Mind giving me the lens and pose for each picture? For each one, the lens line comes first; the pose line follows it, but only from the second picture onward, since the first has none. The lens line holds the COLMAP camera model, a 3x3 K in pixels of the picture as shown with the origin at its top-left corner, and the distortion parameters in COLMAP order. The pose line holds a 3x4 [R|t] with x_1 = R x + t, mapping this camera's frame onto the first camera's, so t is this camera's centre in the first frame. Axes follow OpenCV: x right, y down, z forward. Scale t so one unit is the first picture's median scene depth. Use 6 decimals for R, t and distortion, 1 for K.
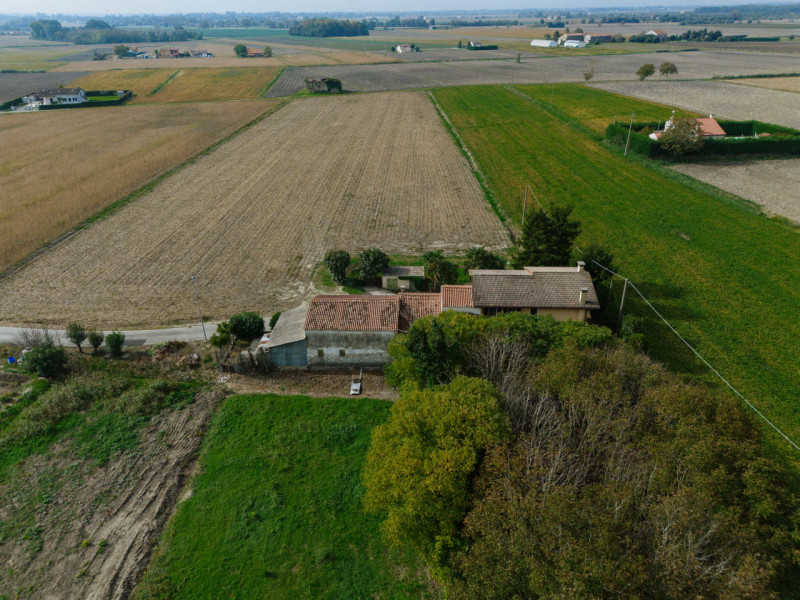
lens RADIAL K [[558.5, 0, 400.5], [0, 558.5, 299.7], [0, 0, 1]] dist [0.049134, -0.031545]
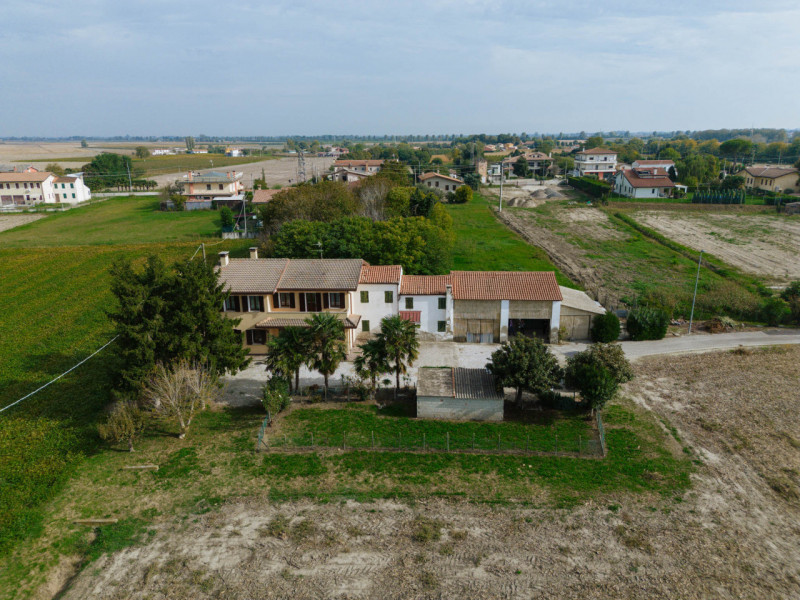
lens RADIAL K [[558.5, 0, 406.3], [0, 558.5, 297.8], [0, 0, 1]] dist [0.049134, -0.031545]
pose [[-0.999659, 0.012113, 0.023113, 0.041953], [0.024578, 0.734667, 0.677983, -0.447288], [-0.008768, 0.678320, -0.734714, 1.312747]]
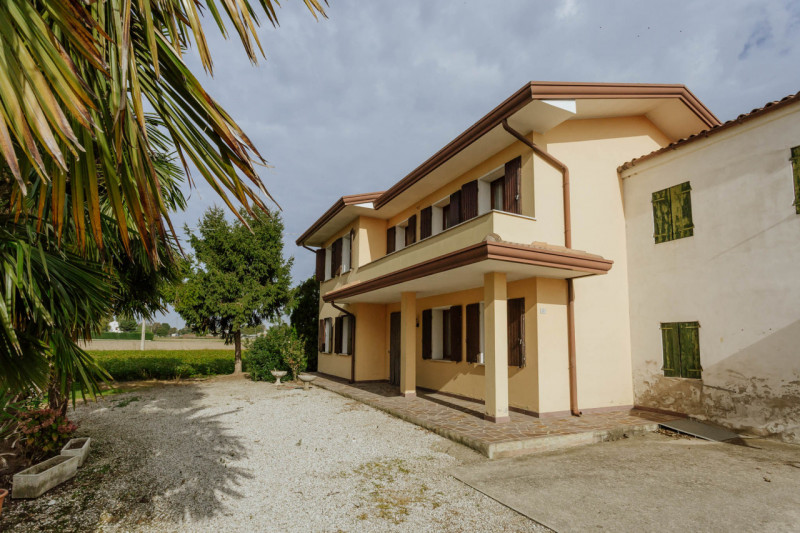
lens RADIAL K [[400.4, 0, 380.7], [0, 400.4, 303.8], [0, 0, 1]] dist [-0.011842, 0.000889]
pose [[-0.474026, 0.078002, 0.877049, 0.051565], [0.373736, 0.919714, 0.120199, -0.023773], [-0.797259, 0.384762, -0.465120, 0.951609]]
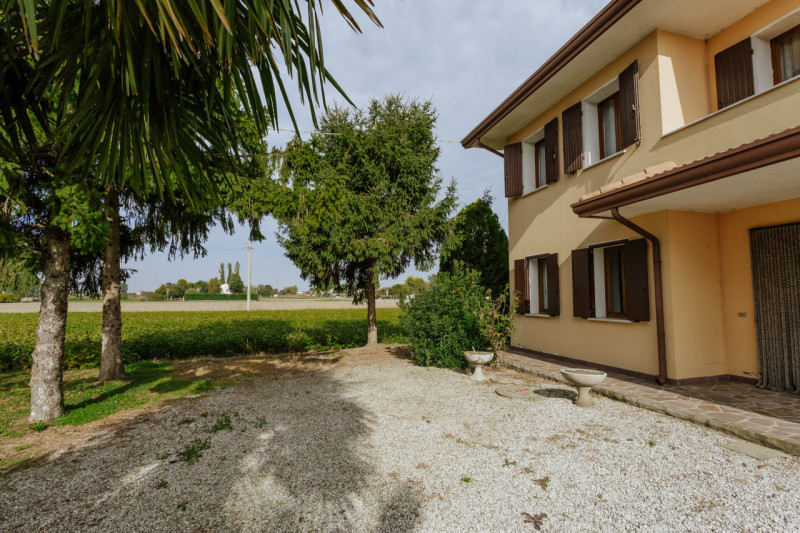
lens RADIAL K [[376.2, 0, 402.6], [0, 376.2, 267.6], [0, 0, 1]] dist [-0.018518, 0.000533]
pose [[-0.336605, 0.080634, 0.938187, 0.158514], [0.412463, 0.908287, 0.069920, -0.023807], [-0.846505, 0.410503, -0.338993, 0.953990]]
